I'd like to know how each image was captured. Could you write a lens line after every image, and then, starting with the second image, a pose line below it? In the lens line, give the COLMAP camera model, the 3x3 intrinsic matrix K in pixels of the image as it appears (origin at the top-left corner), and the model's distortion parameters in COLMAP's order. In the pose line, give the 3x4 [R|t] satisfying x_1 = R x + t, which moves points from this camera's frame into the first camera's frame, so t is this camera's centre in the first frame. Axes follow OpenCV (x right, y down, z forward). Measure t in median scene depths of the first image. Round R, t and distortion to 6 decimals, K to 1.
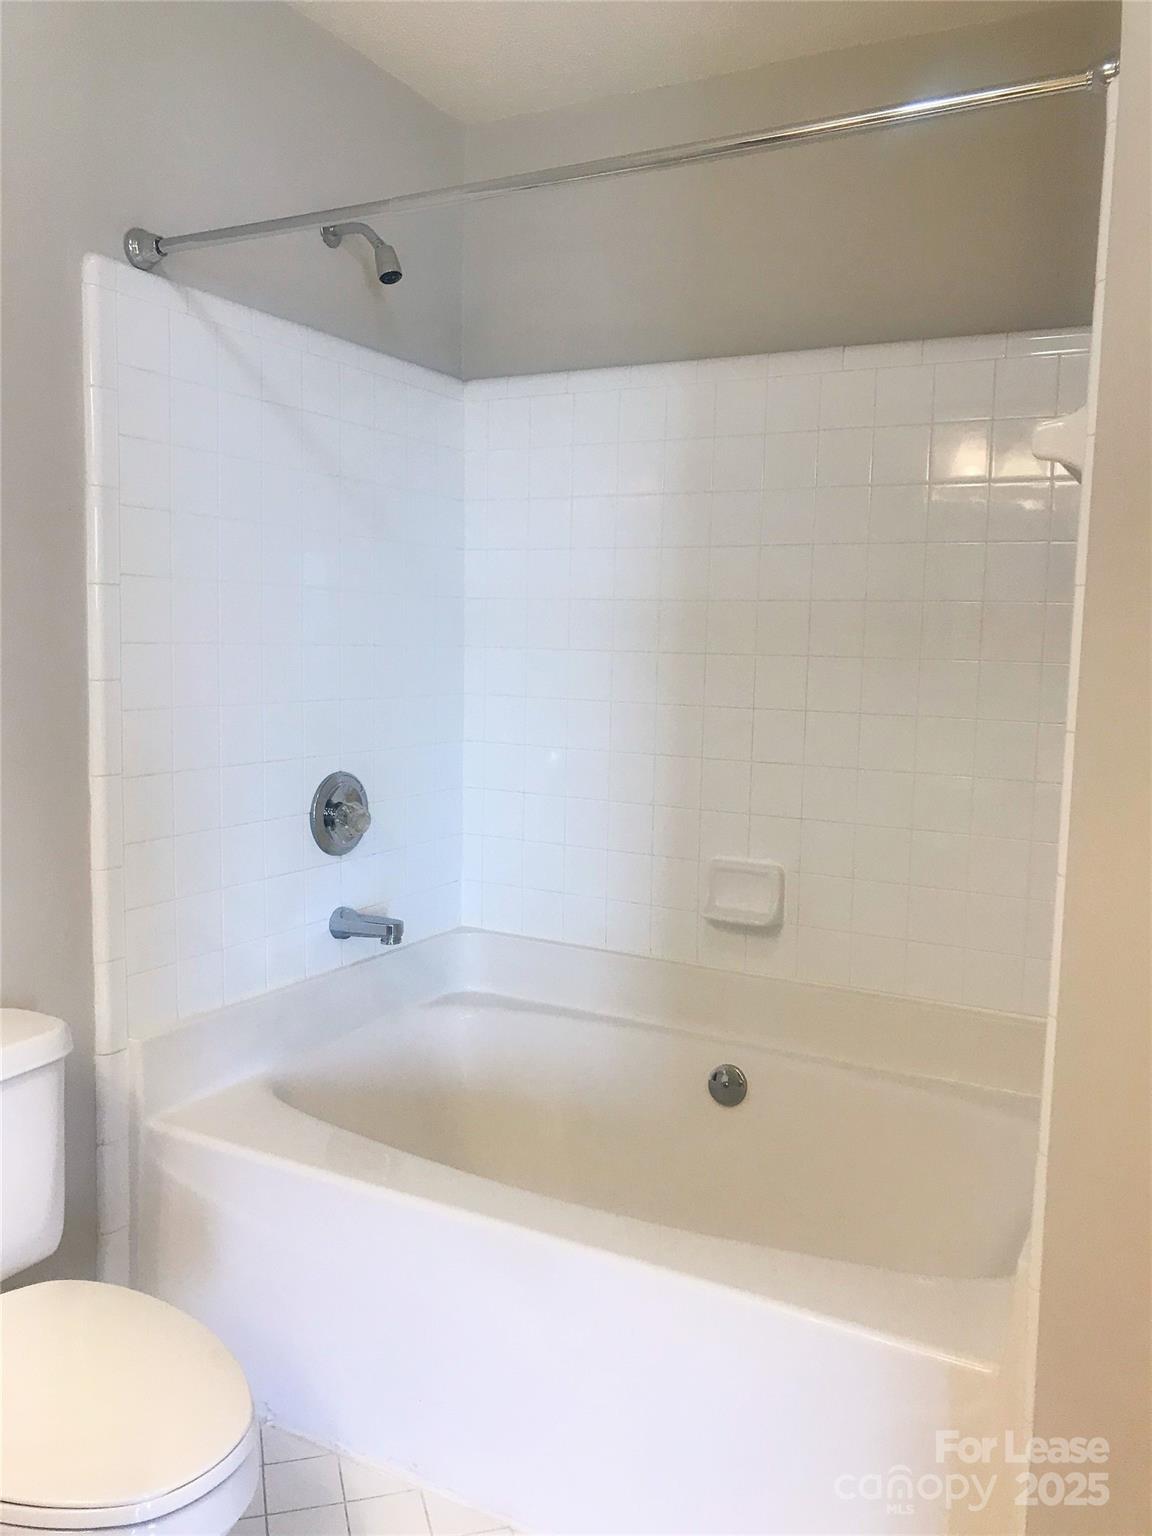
lens RADIAL K [[1221.7, 0, 587.6], [0, 1221.7, 761.6], [0, 0, 1]] dist [0.043171, -0.046094]
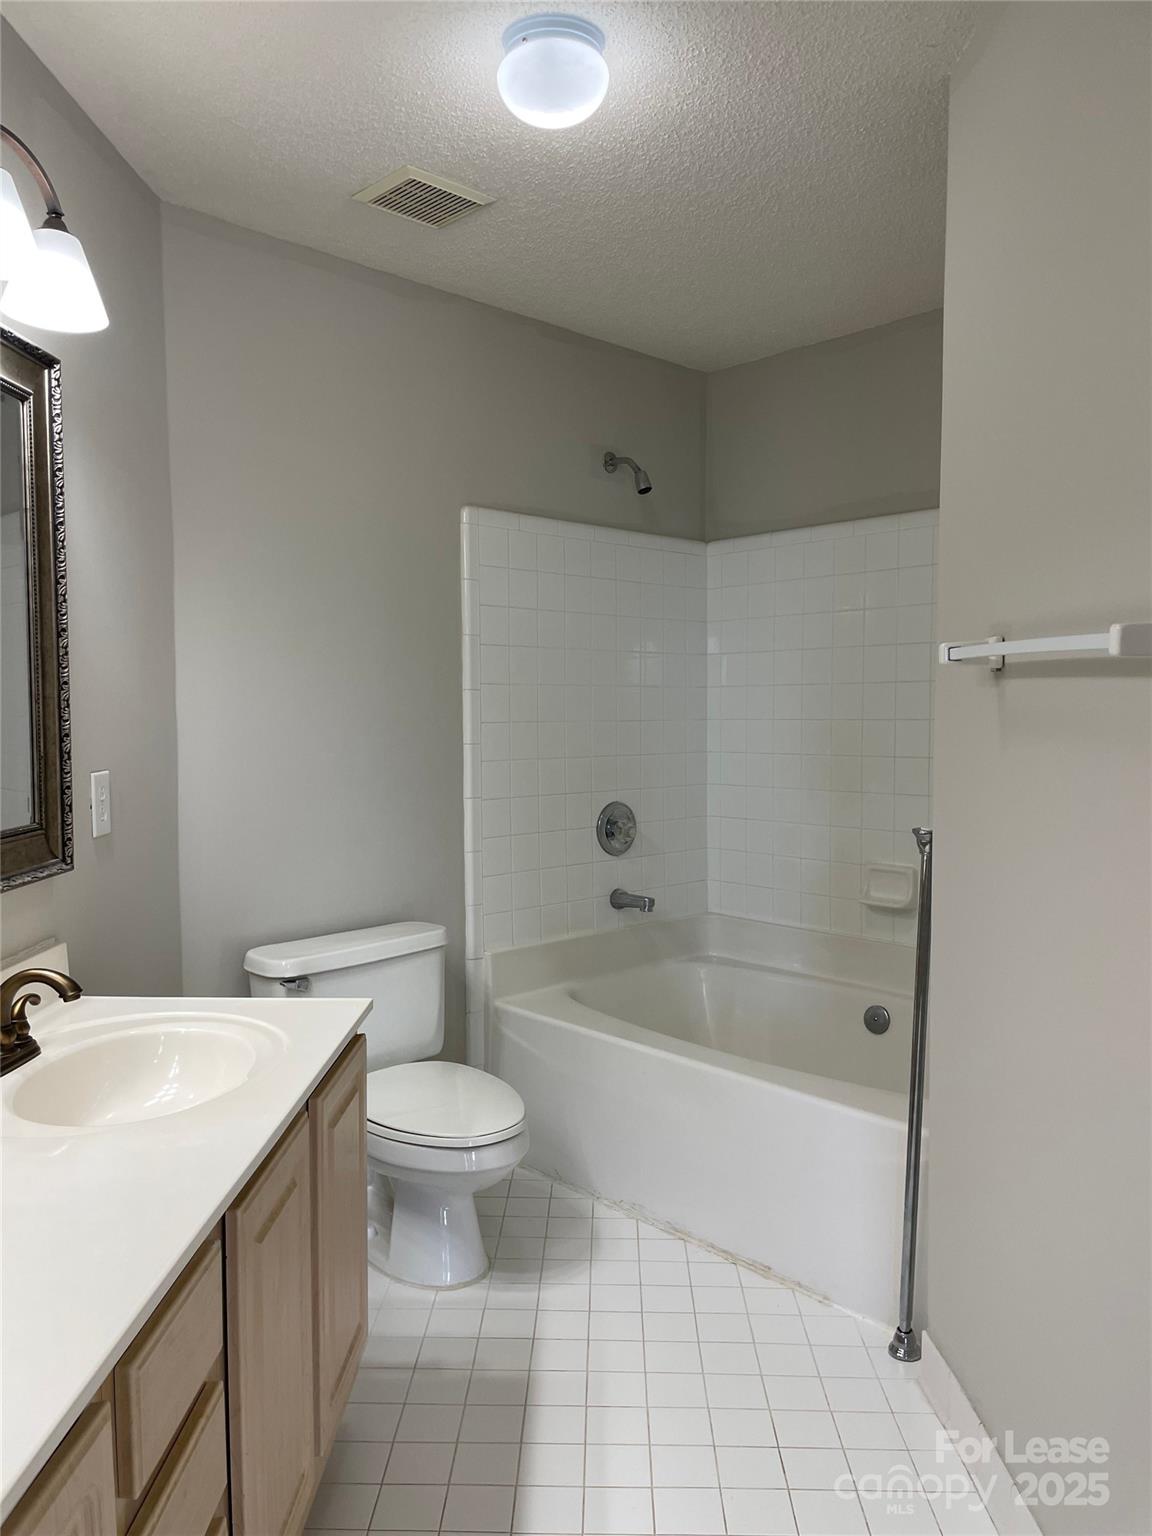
lens RADIAL K [[1154.0, 0, 572.2], [0, 1154.0, 764.5], [0, 0, 1]] dist [-0.019206, -0.011376]
pose [[0.943834, -0.015796, -0.330043, 0.233794], [-0.004268, 0.998190, -0.059980, 0.050578], [0.330393, 0.058020, 0.942058, -0.412493]]
